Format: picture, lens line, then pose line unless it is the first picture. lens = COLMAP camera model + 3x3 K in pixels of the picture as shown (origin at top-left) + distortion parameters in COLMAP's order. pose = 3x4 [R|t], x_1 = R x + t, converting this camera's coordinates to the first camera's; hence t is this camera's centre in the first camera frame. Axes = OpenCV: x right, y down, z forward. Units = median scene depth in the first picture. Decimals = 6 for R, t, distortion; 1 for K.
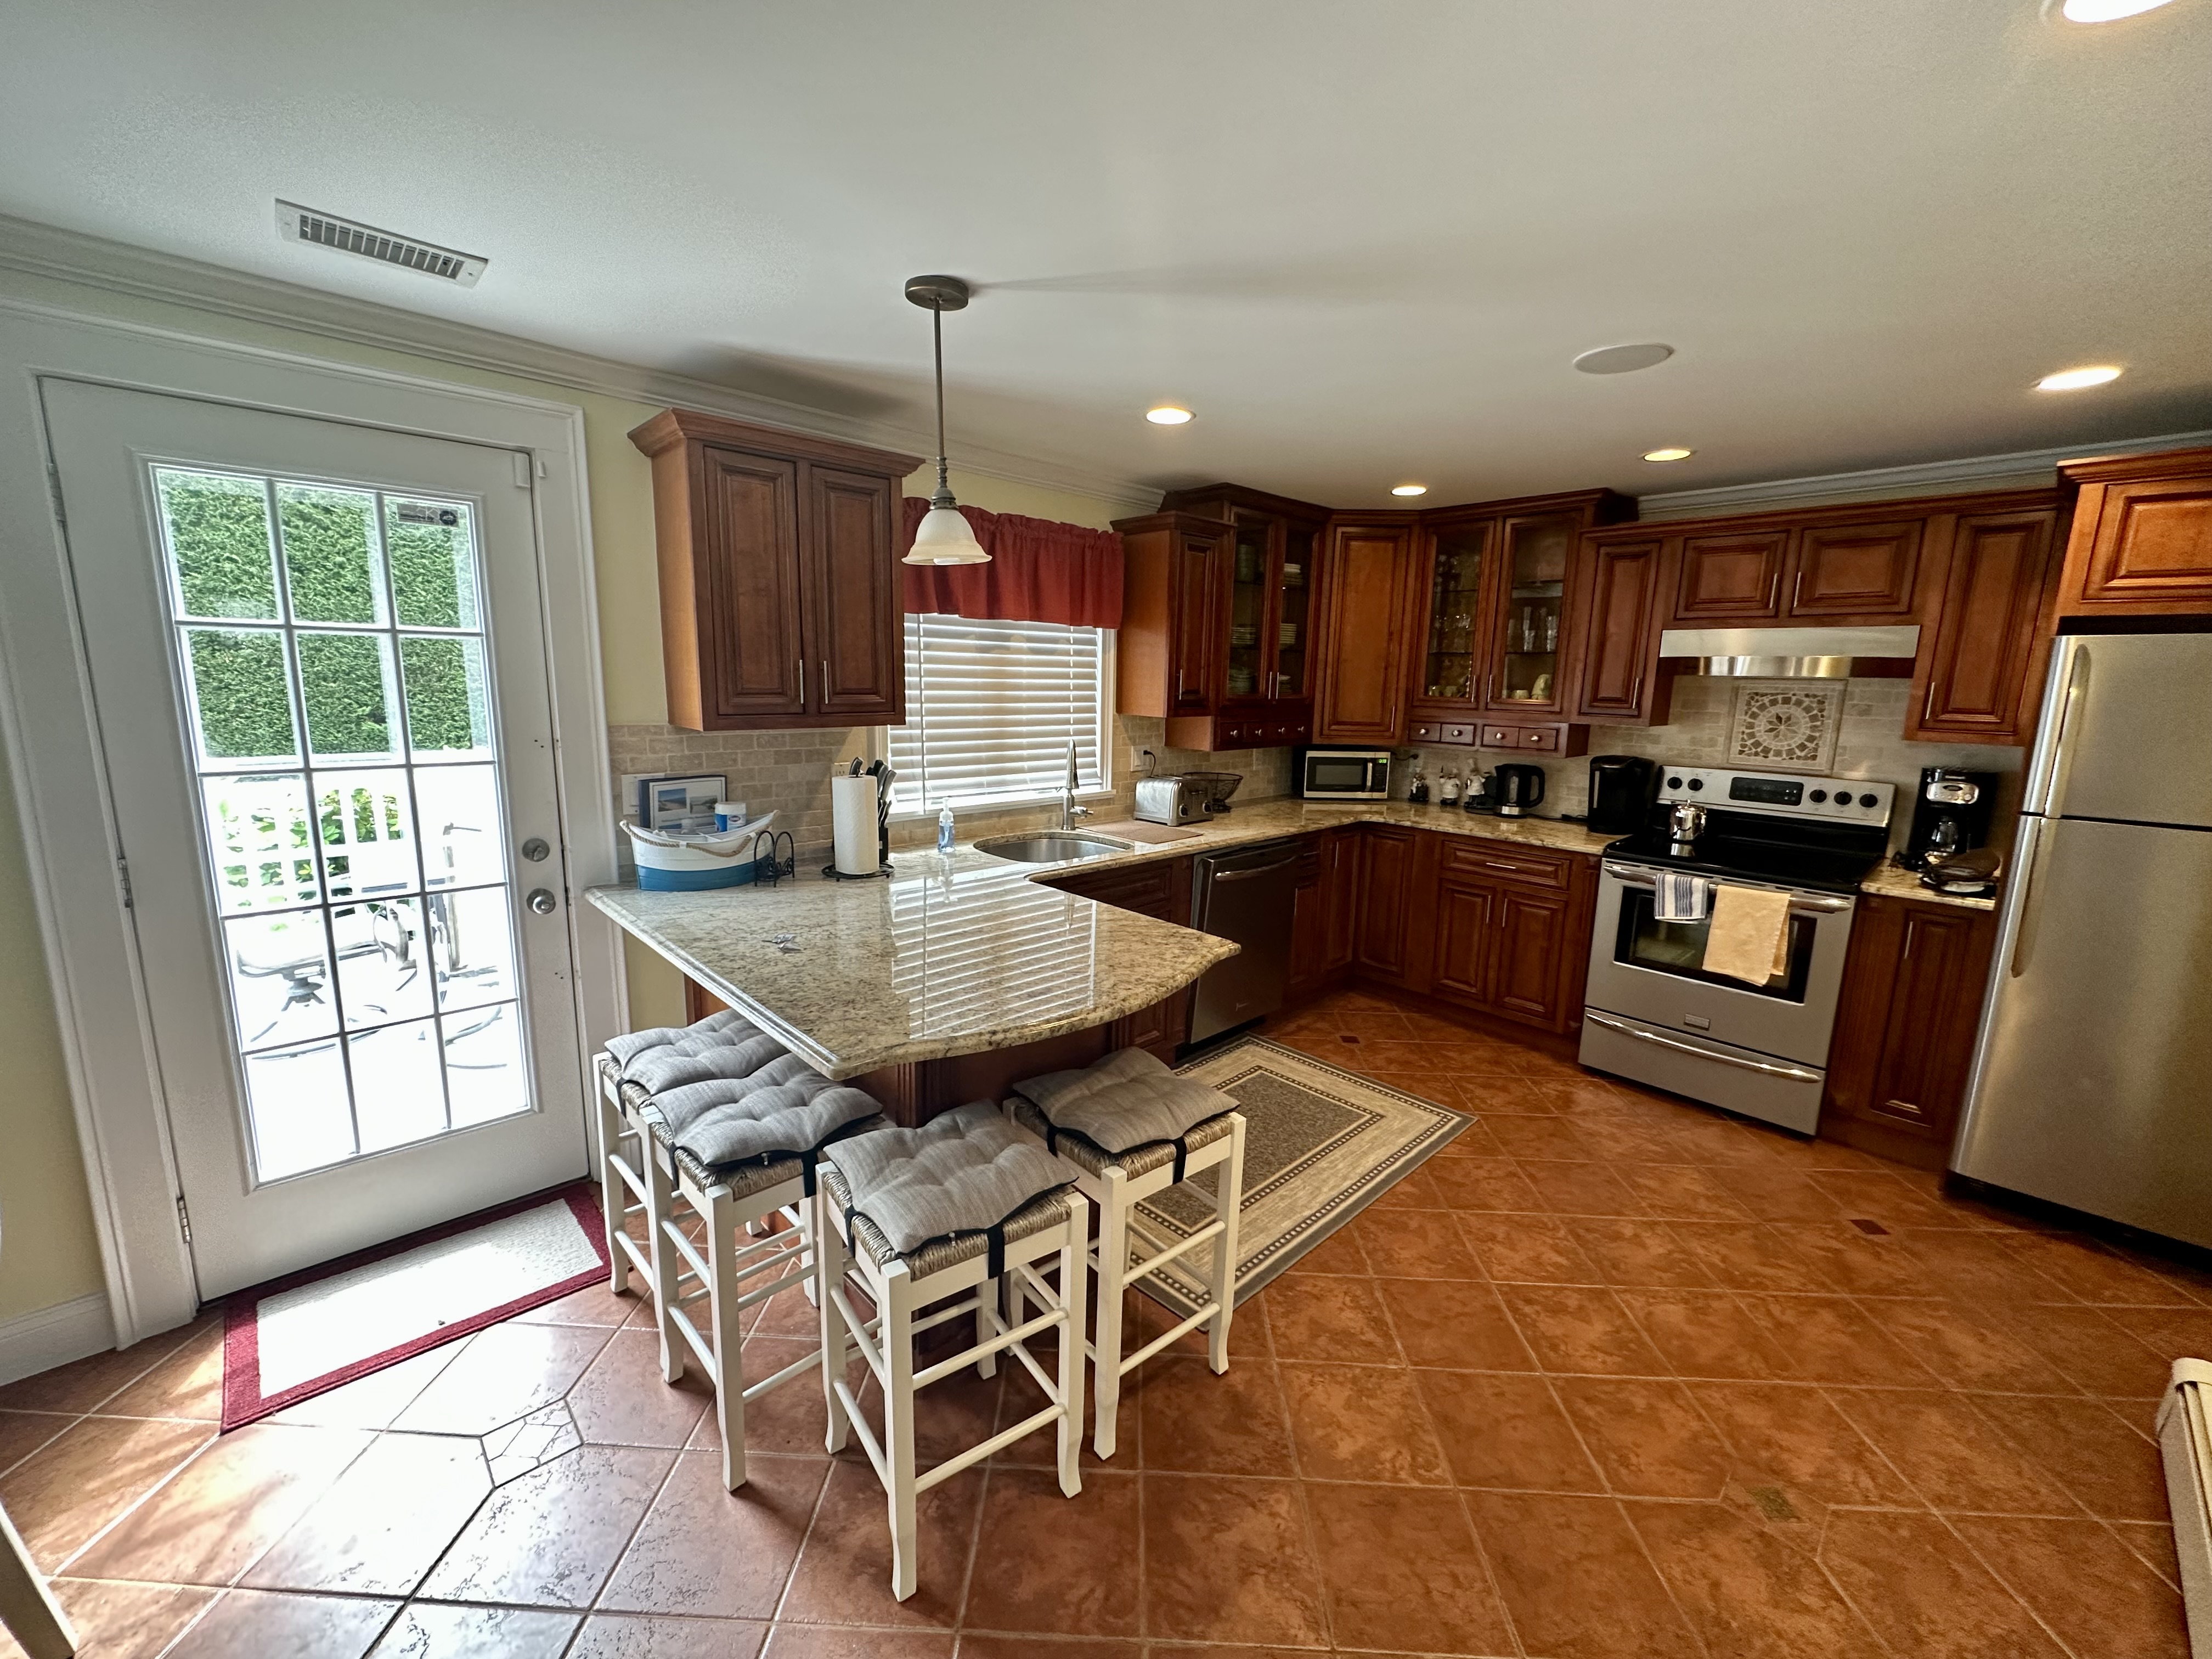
lens RADIAL K [[878.6, 0, 1098.8], [0, 878.6, 827.3], [0, 0, 1]] dist [0.000353, 0.000027]
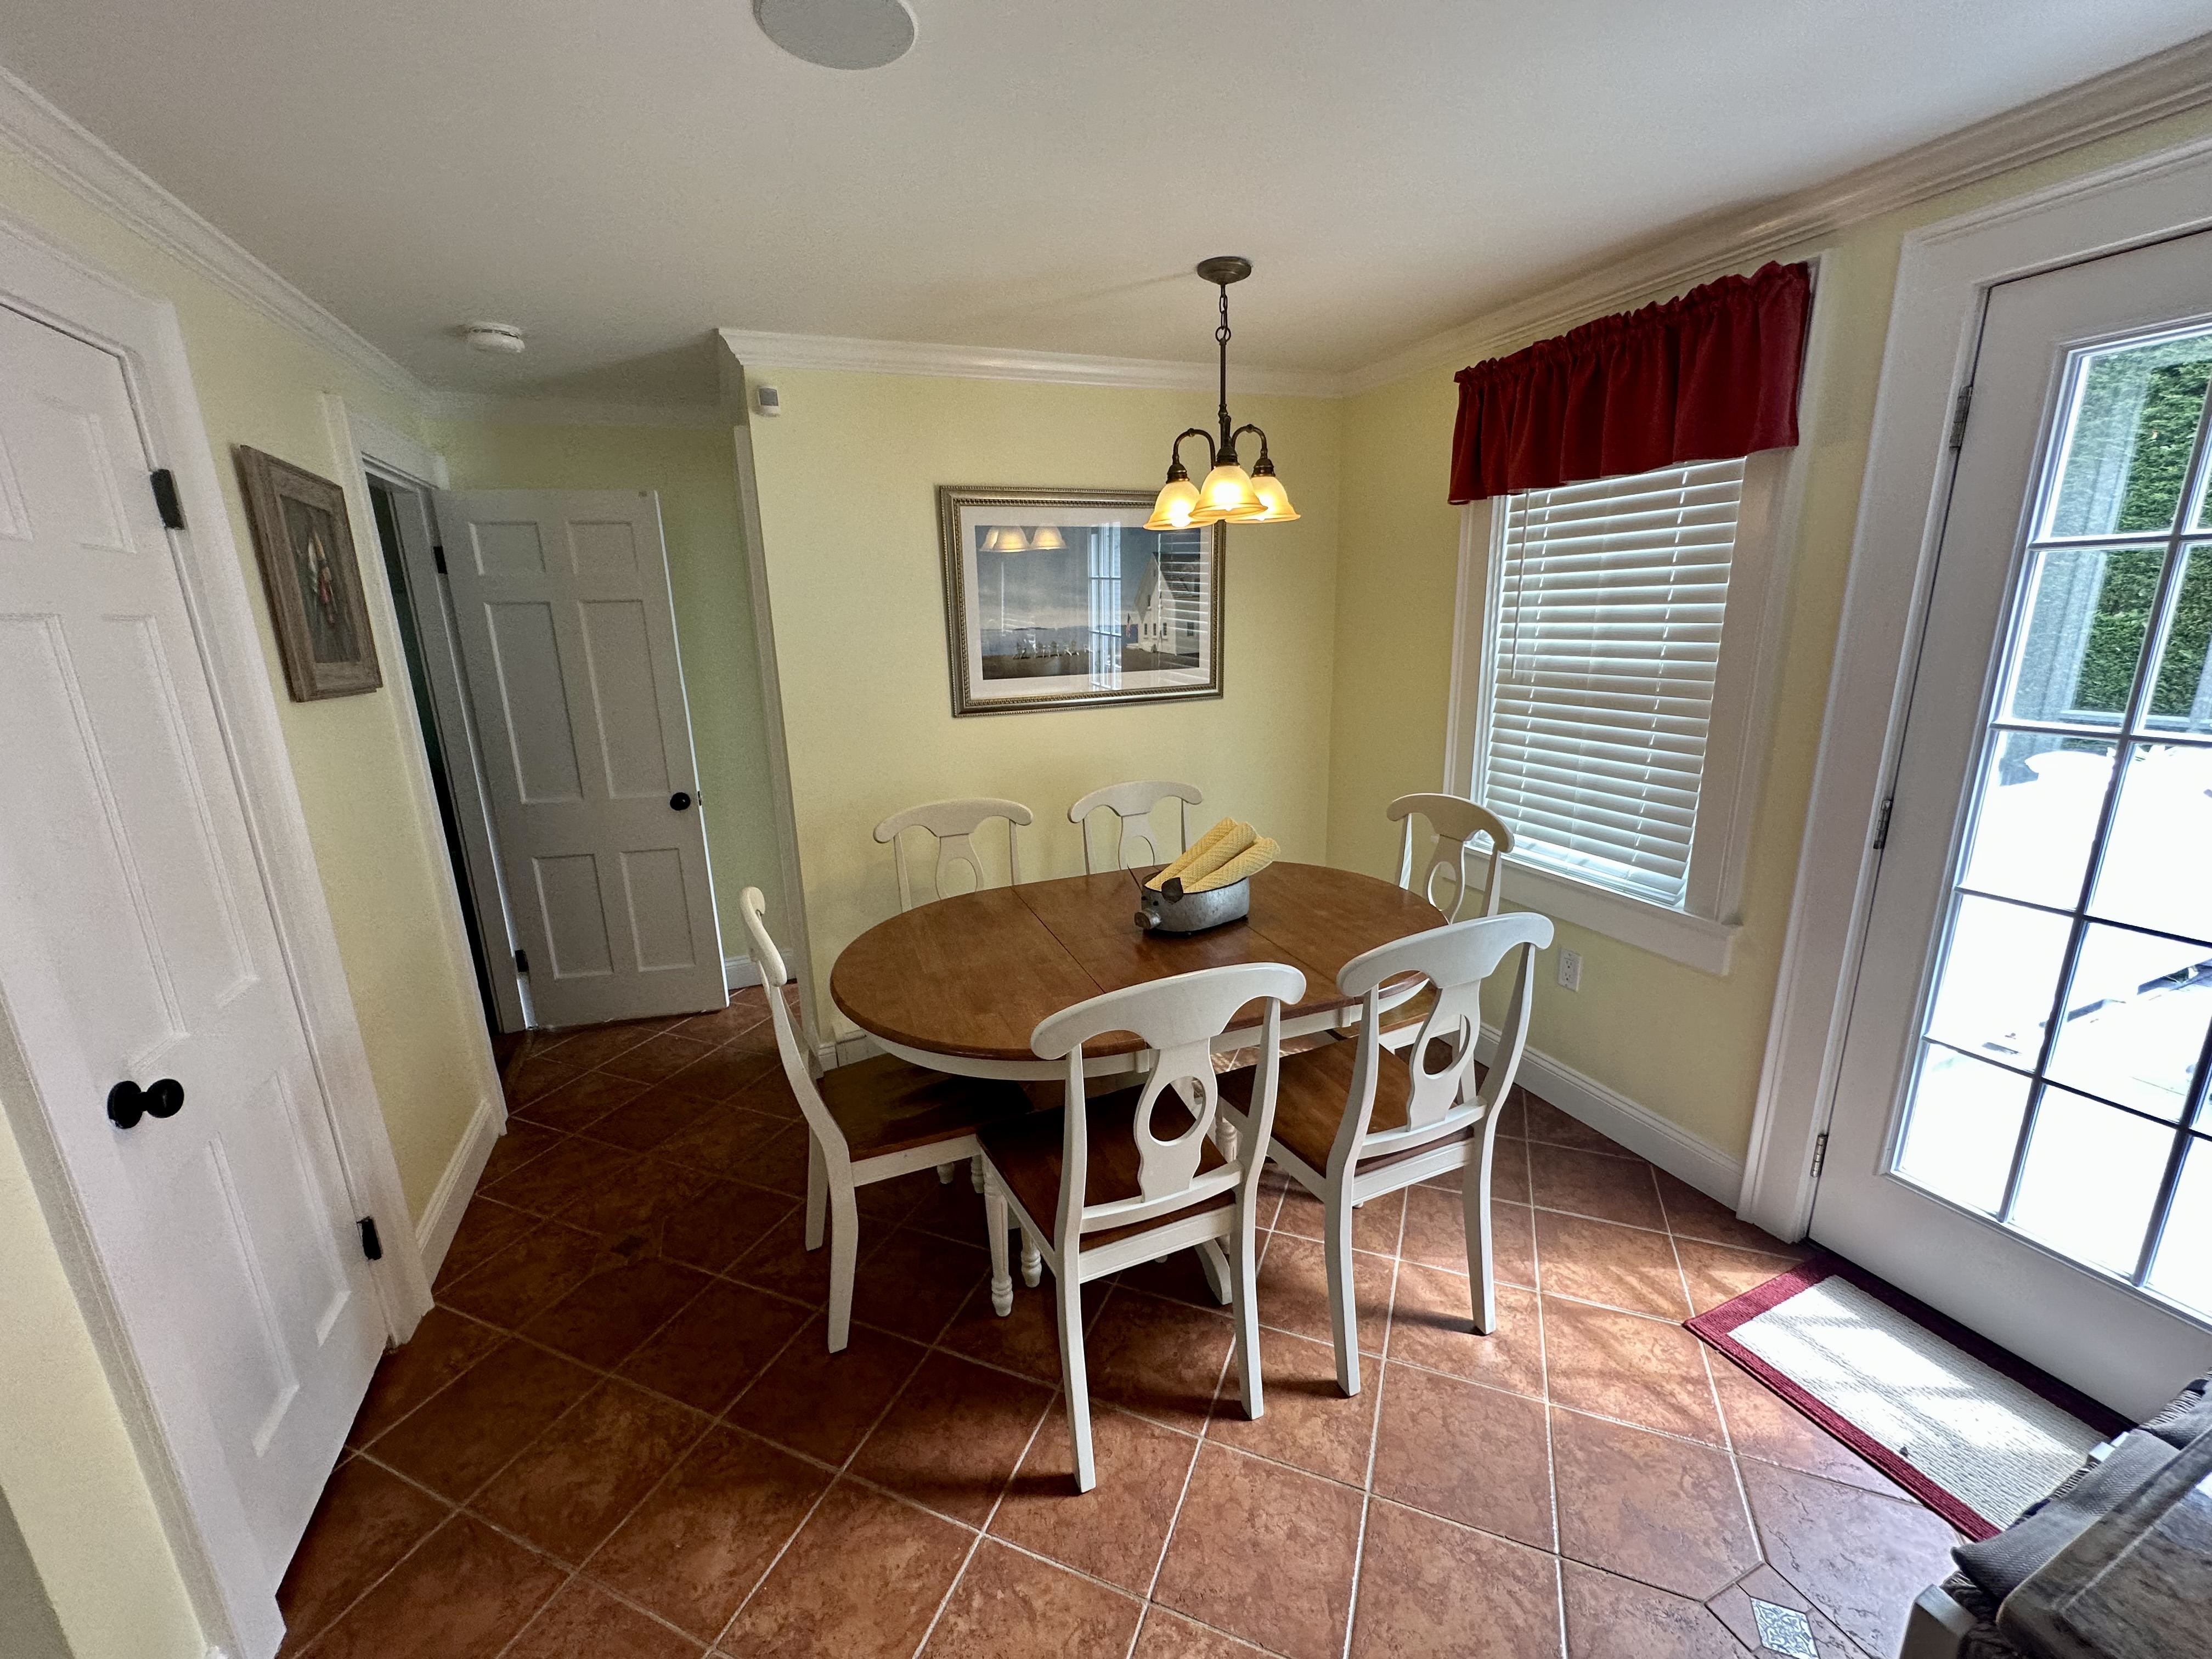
lens RADIAL K [[878.6, 0, 1110.0], [0, 878.6, 827.7], [0, 0, 1]] dist [0.000353, 0.000027]
pose [[-0.351107, 0.217792, -0.910654, 0.094353], [-0.142697, 0.948766, 0.281924, -0.085703], [0.925398, 0.228934, -0.302040, 0.491278]]
